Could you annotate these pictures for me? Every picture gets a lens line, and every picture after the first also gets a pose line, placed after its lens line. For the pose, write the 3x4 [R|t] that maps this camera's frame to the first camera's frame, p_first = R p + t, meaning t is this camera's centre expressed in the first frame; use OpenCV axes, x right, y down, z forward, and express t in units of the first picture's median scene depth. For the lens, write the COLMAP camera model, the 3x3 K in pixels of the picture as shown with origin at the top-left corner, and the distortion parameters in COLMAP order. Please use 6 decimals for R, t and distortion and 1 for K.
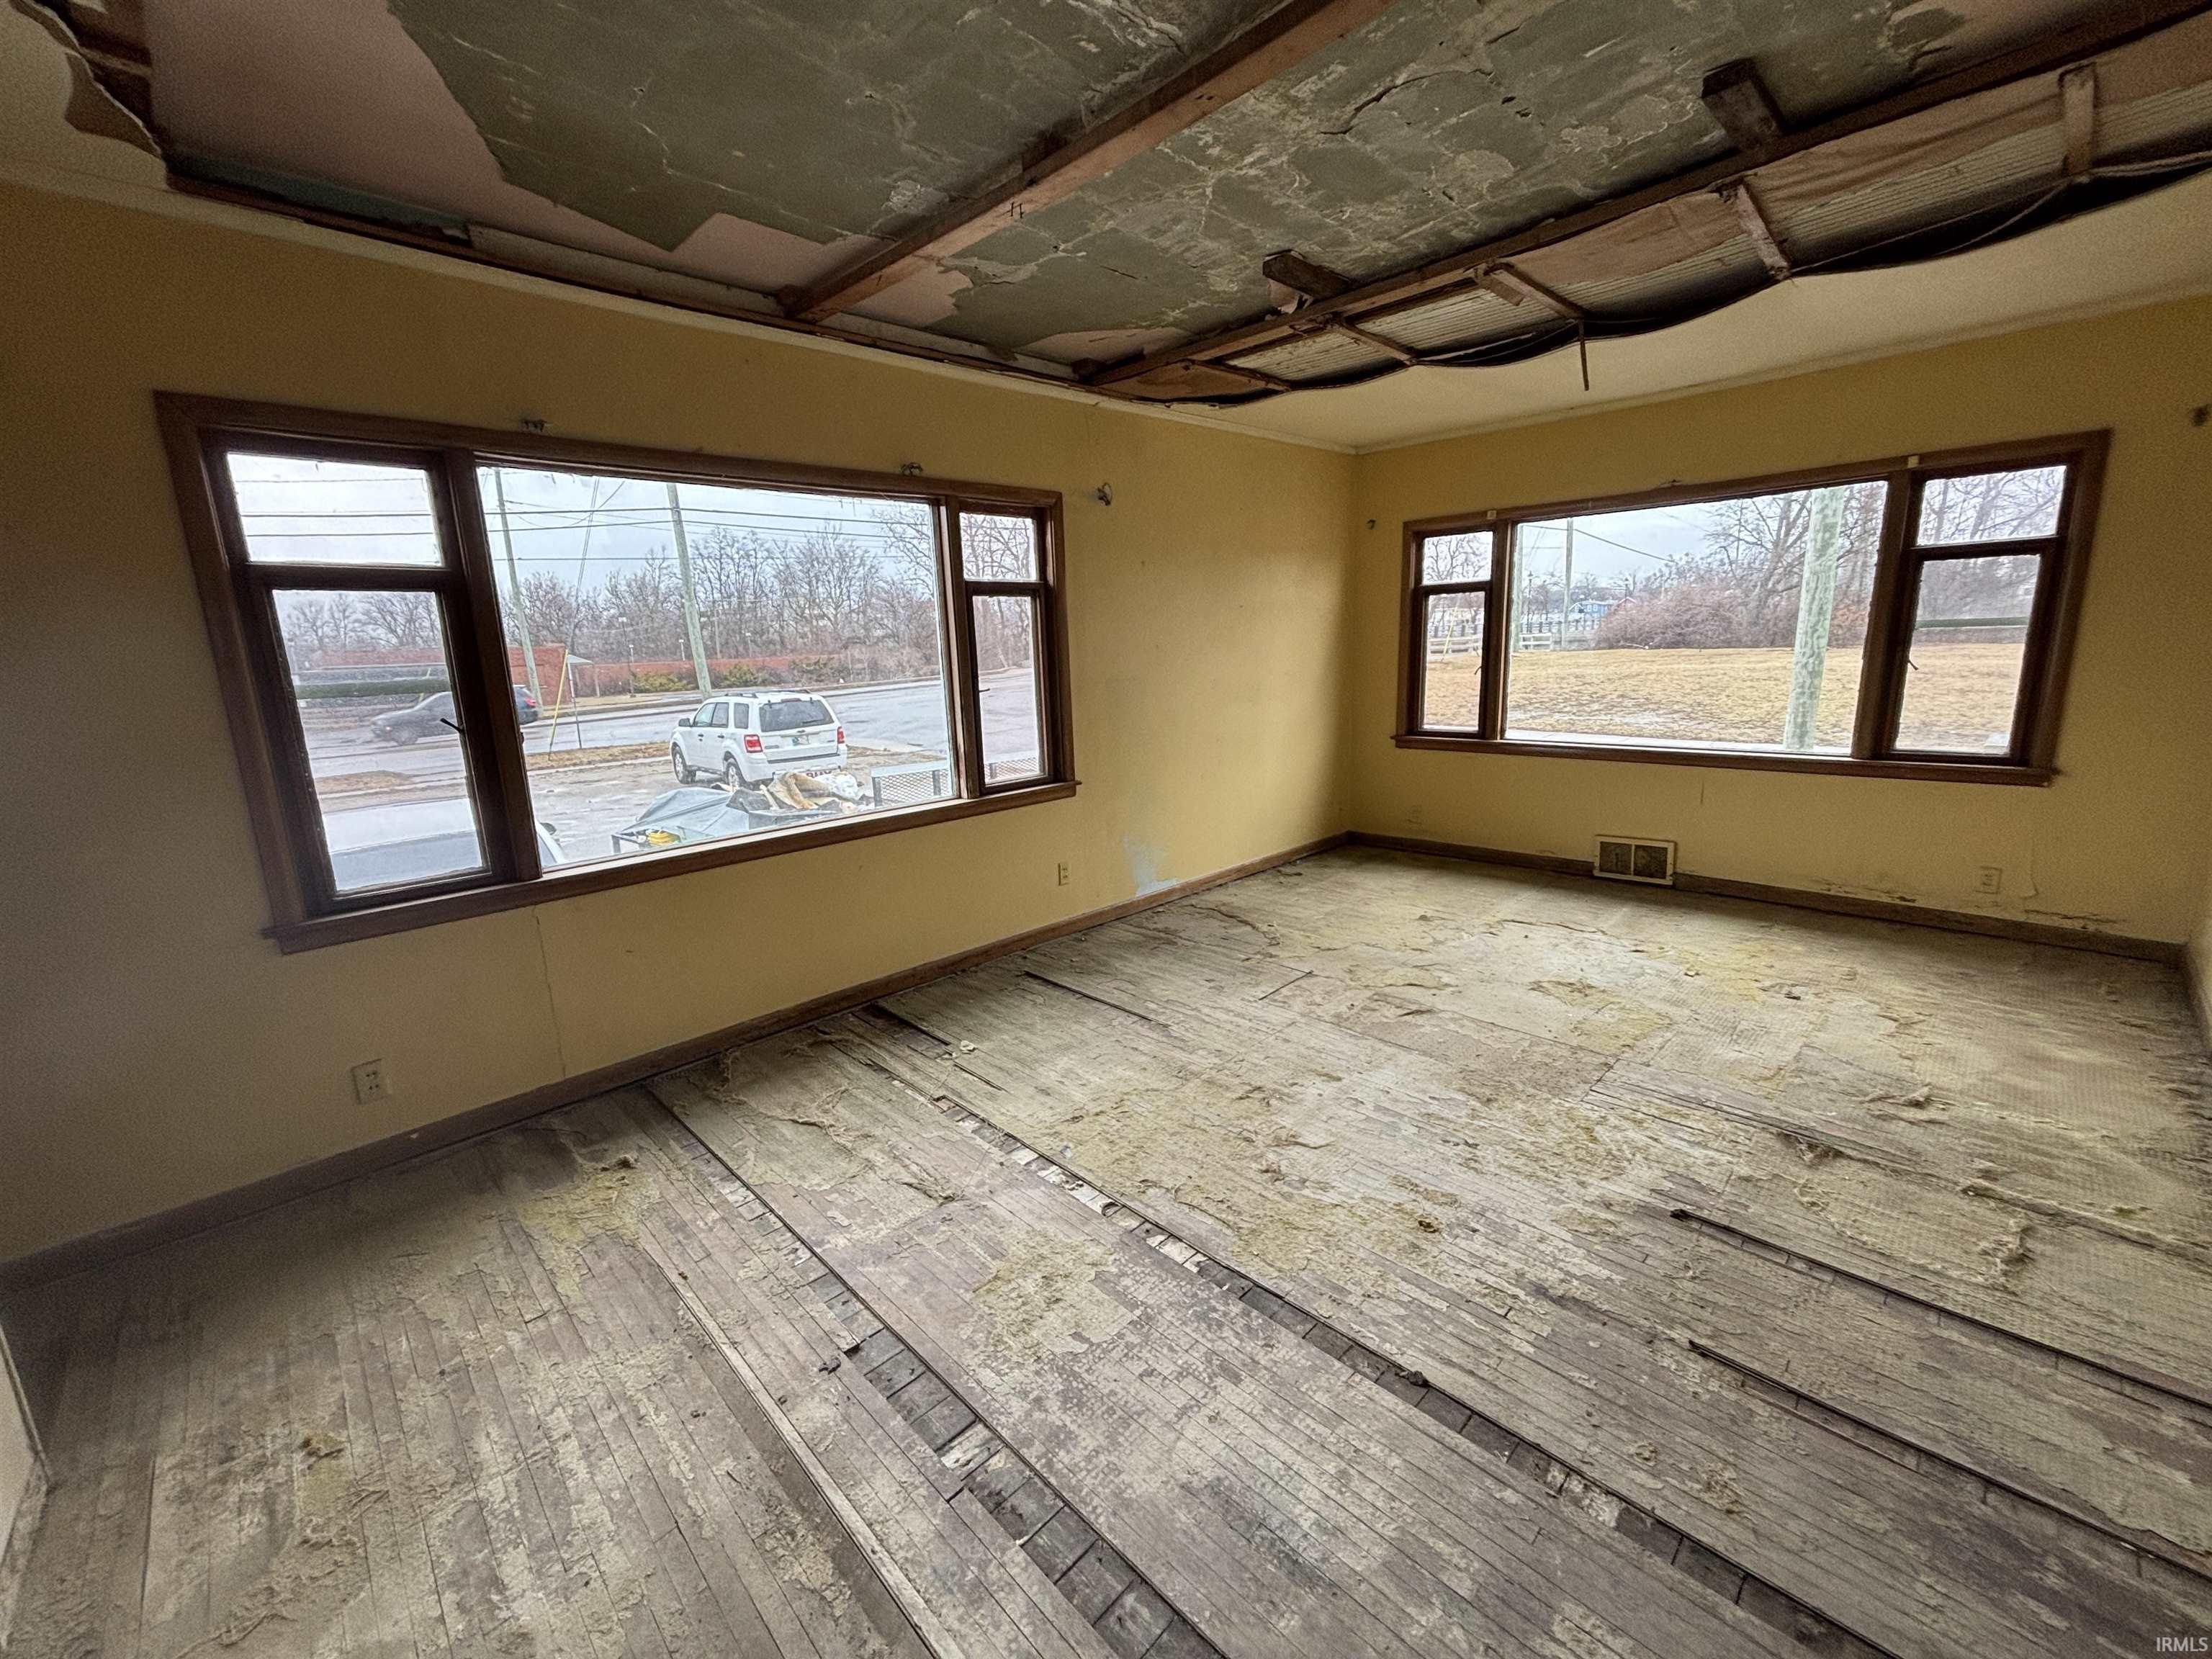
lens RADIAL K [[889.4, 0, 1095.4], [0, 889.4, 820.0], [0, 0, 1]] dist [0.002741, 0.000170]
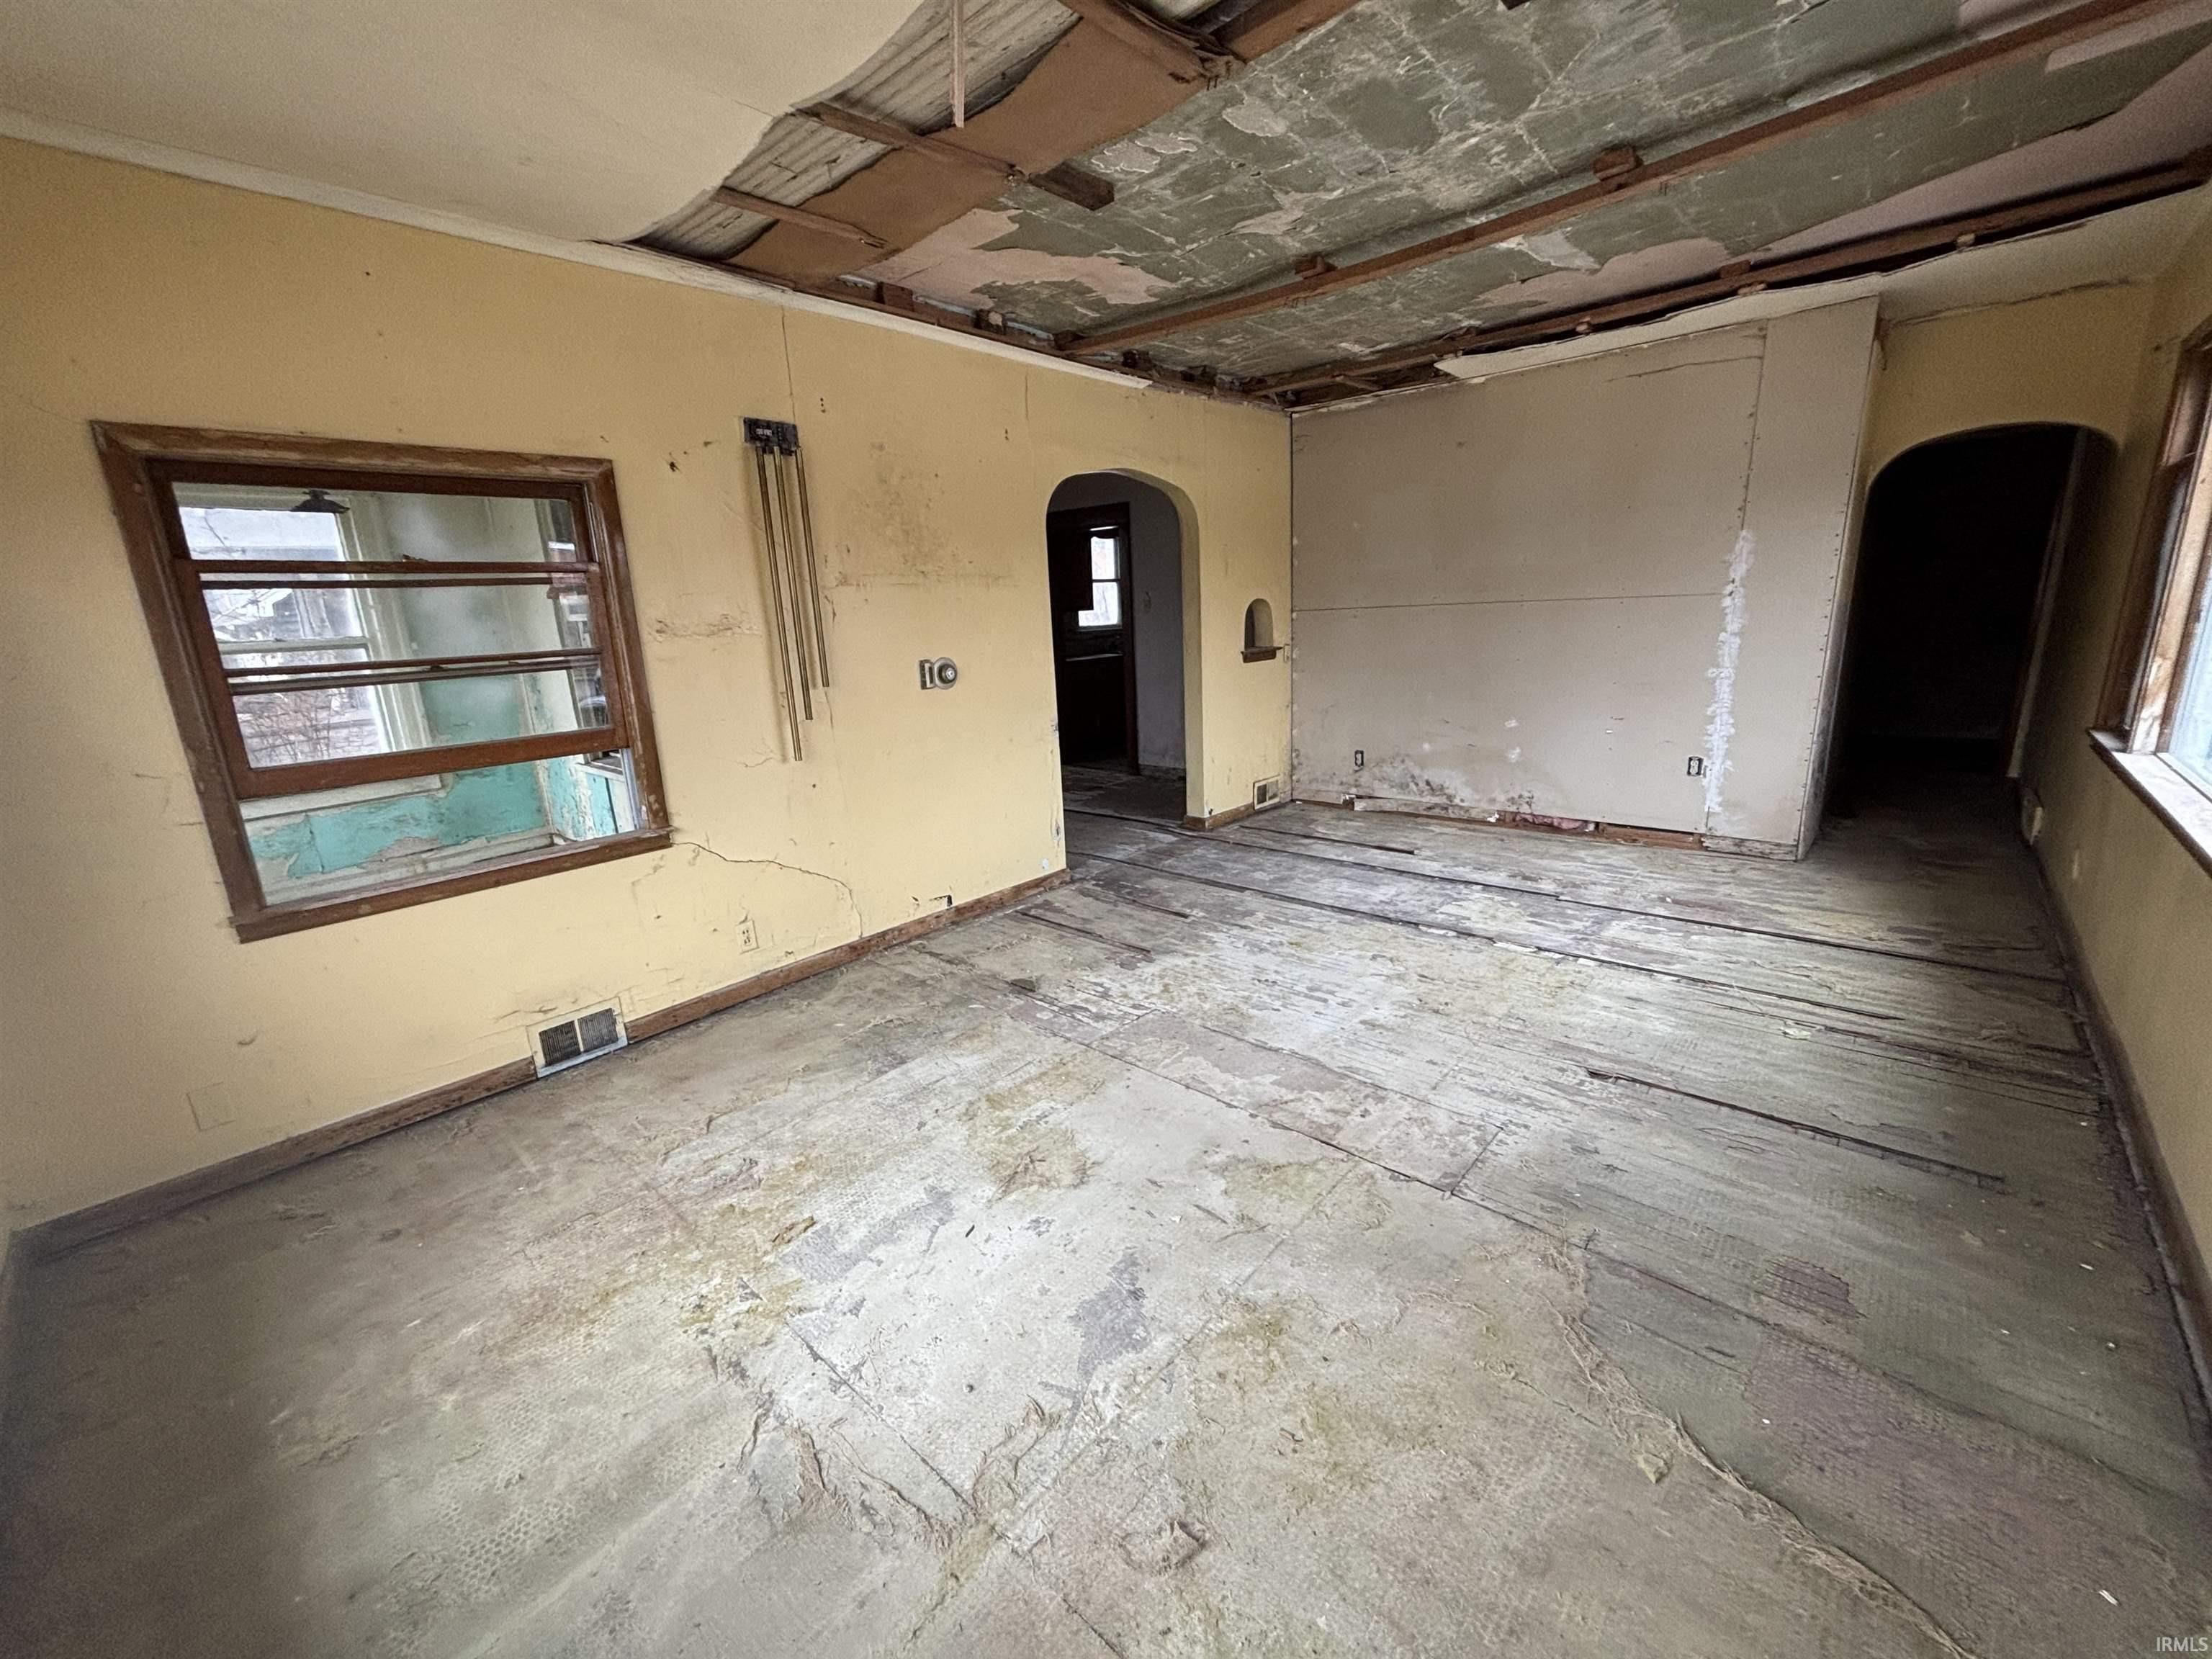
lens RADIAL K [[889.4, 0, 1095.4], [0, 889.4, 820.0], [0, 0, 1]] dist [0.002741, 0.000170]
pose [[-0.993942, 0.101138, -0.043009, 0.714619], [0.073477, 0.902533, 0.424305, -0.451861], [0.081730, 0.418574, -0.904497, 2.146185]]
